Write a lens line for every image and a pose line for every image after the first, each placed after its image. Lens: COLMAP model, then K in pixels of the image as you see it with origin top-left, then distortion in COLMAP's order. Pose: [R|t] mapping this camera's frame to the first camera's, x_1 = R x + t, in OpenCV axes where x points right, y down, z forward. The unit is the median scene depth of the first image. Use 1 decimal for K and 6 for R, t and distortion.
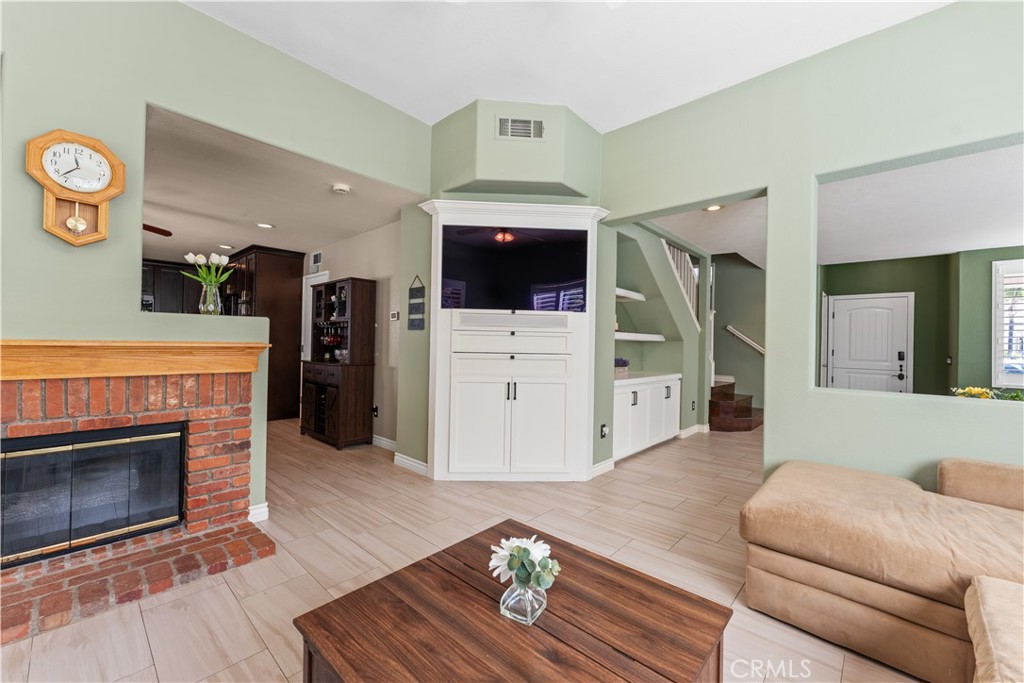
lens RADIAL K [[407.8, 0, 510.6], [0, 407.8, 335.9], [0, 0, 1]] dist [0.001127, 0.000054]
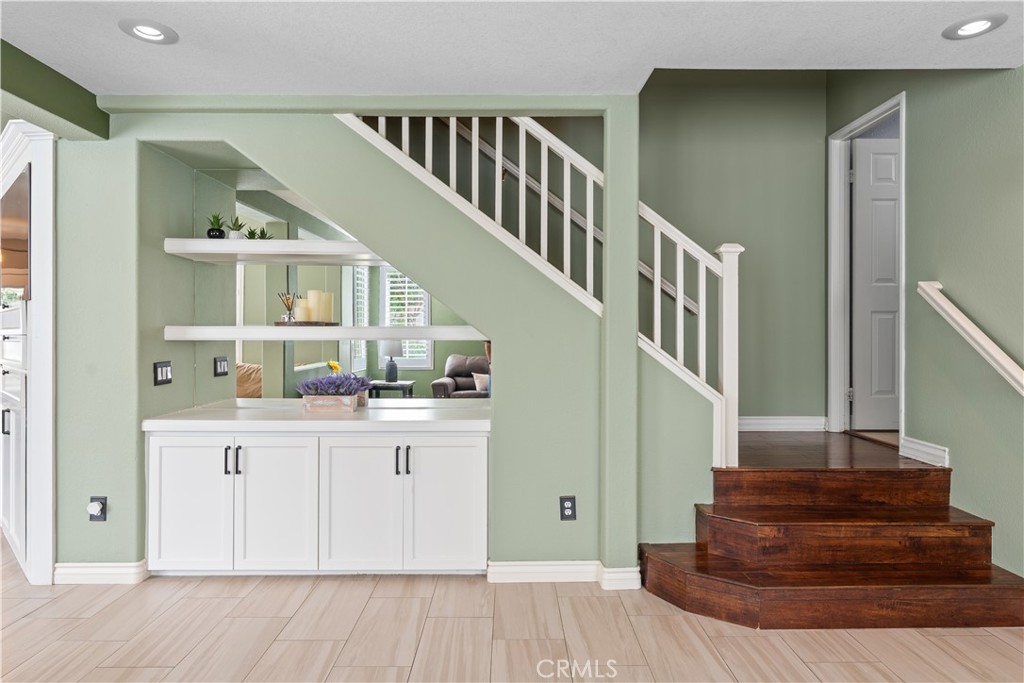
lens RADIAL K [[602.6, 0, 514.1], [0, 602.6, 335.5], [0, 0, 1]] dist [-0.000022, -0.000577]
pose [[0.683500, -0.023473, -0.729573, 1.319977], [0.027119, 0.999609, -0.006754, 0.019644], [0.729447, -0.015169, 0.683869, 0.927954]]
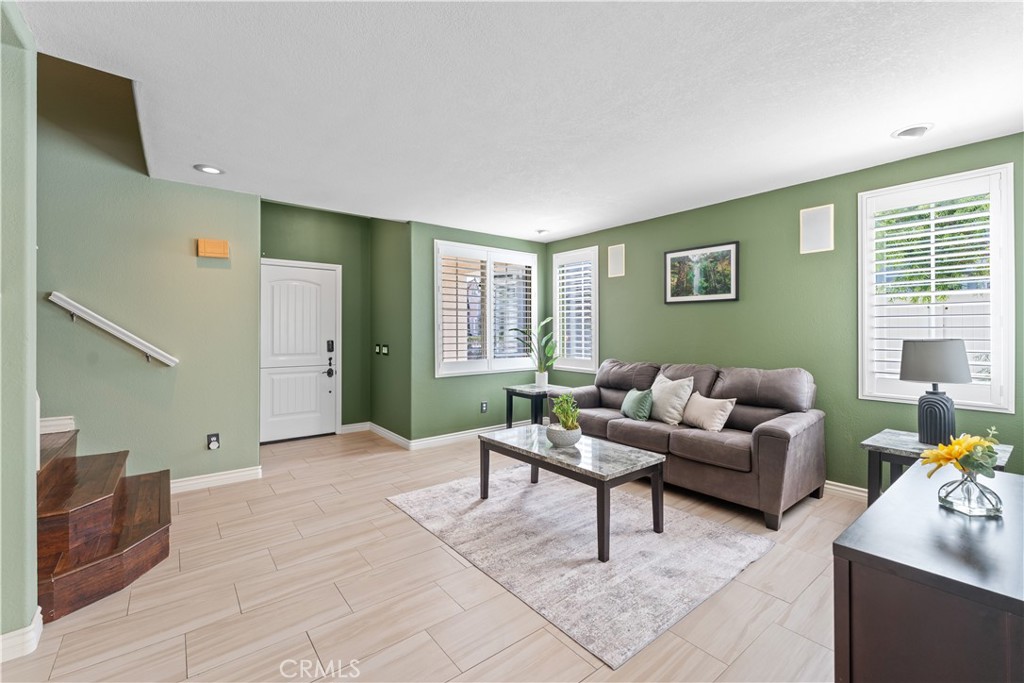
lens RADIAL K [[432.5, 0, 511.3], [0, 432.5, 328.6], [0, 0, 1]] dist [-0.000842, -0.000066]
pose [[0.156042, -0.017224, 0.987600, 0.378248], [-0.008389, 0.999789, 0.018762, -0.002985], [-0.987715, -0.011213, 0.155865, 0.992337]]
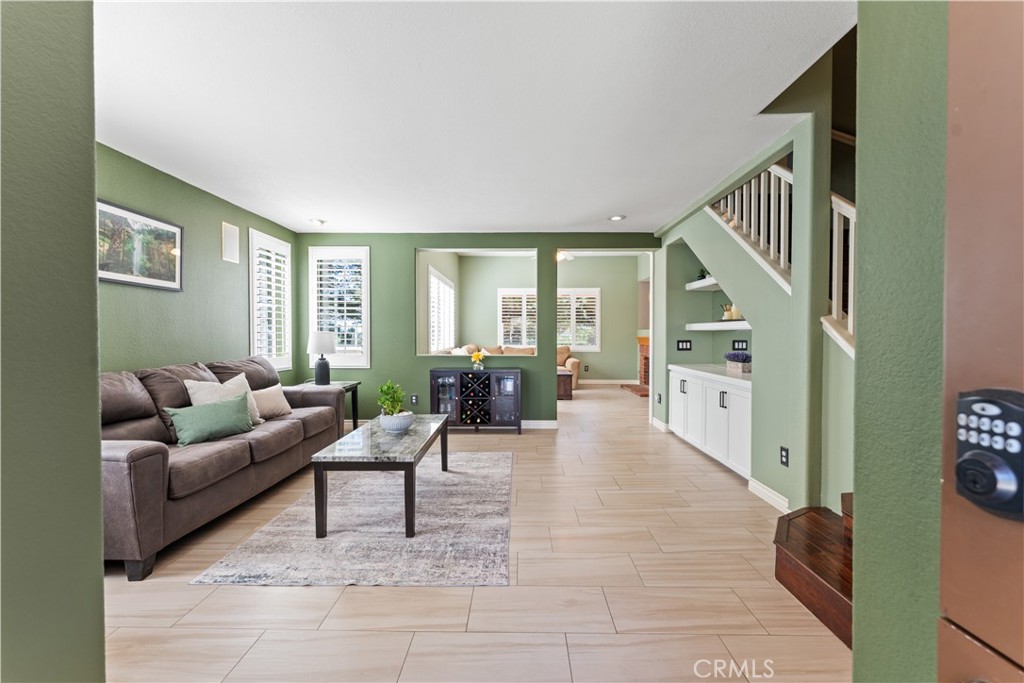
lens RADIAL K [[403.5, 0, 512.0], [0, 403.5, 341.5], [0, 0, 1]] dist [0.000310, -0.000007]
pose [[-0.746093, -0.010663, -0.665757, 1.631306], [-0.007985, 0.999943, -0.007067, 0.059090], [0.665794, 0.000044, -0.746135, 1.823067]]
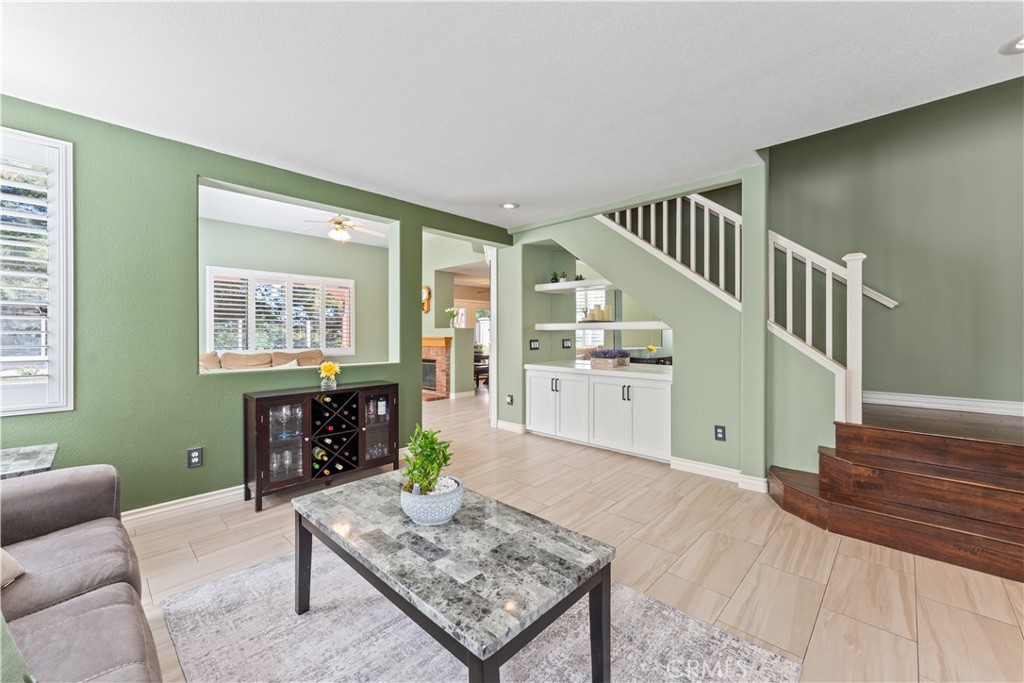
lens RADIAL K [[407.8, 0, 510.6], [0, 407.8, 335.9], [0, 0, 1]] dist [0.001127, 0.000054]
pose [[-0.022631, -0.017810, -0.999585, 1.698748], [0.014950, 0.999723, -0.018151, 0.051100], [0.999632, -0.015355, -0.022359, 1.121383]]
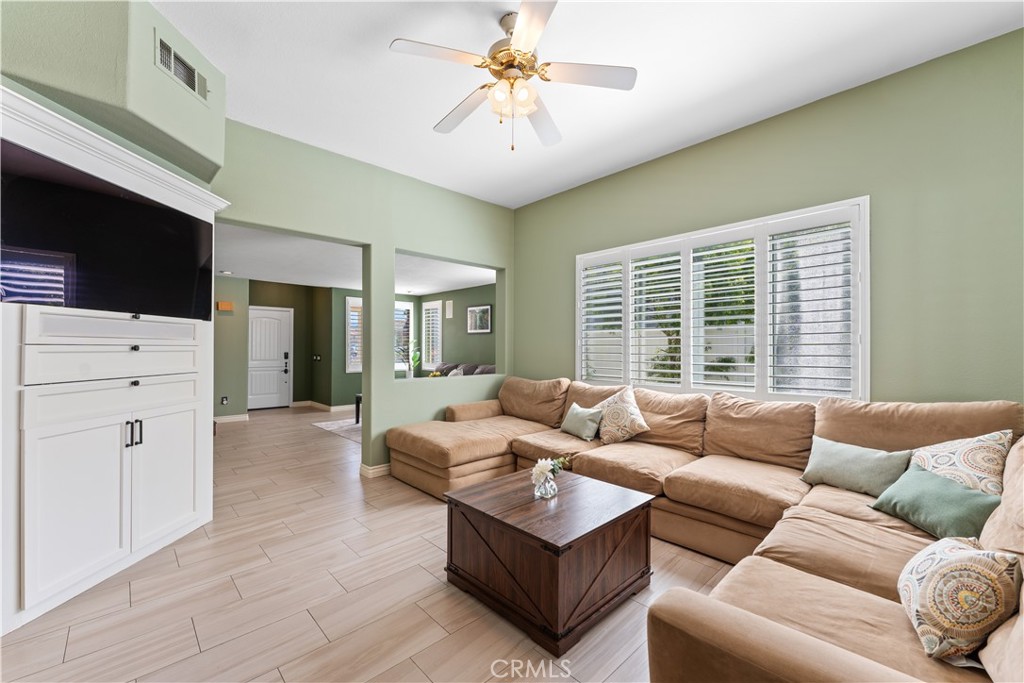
lens RADIAL K [[416.7, 0, 508.3], [0, 416.7, 342.4], [0, 0, 1]] dist [-0.001324, -0.000320]
pose [[0.074536, -0.007698, 0.997189, -0.639791], [-0.015229, 0.999845, 0.008856, -0.031173], [-0.997102, -0.015846, 0.074407, 0.327366]]
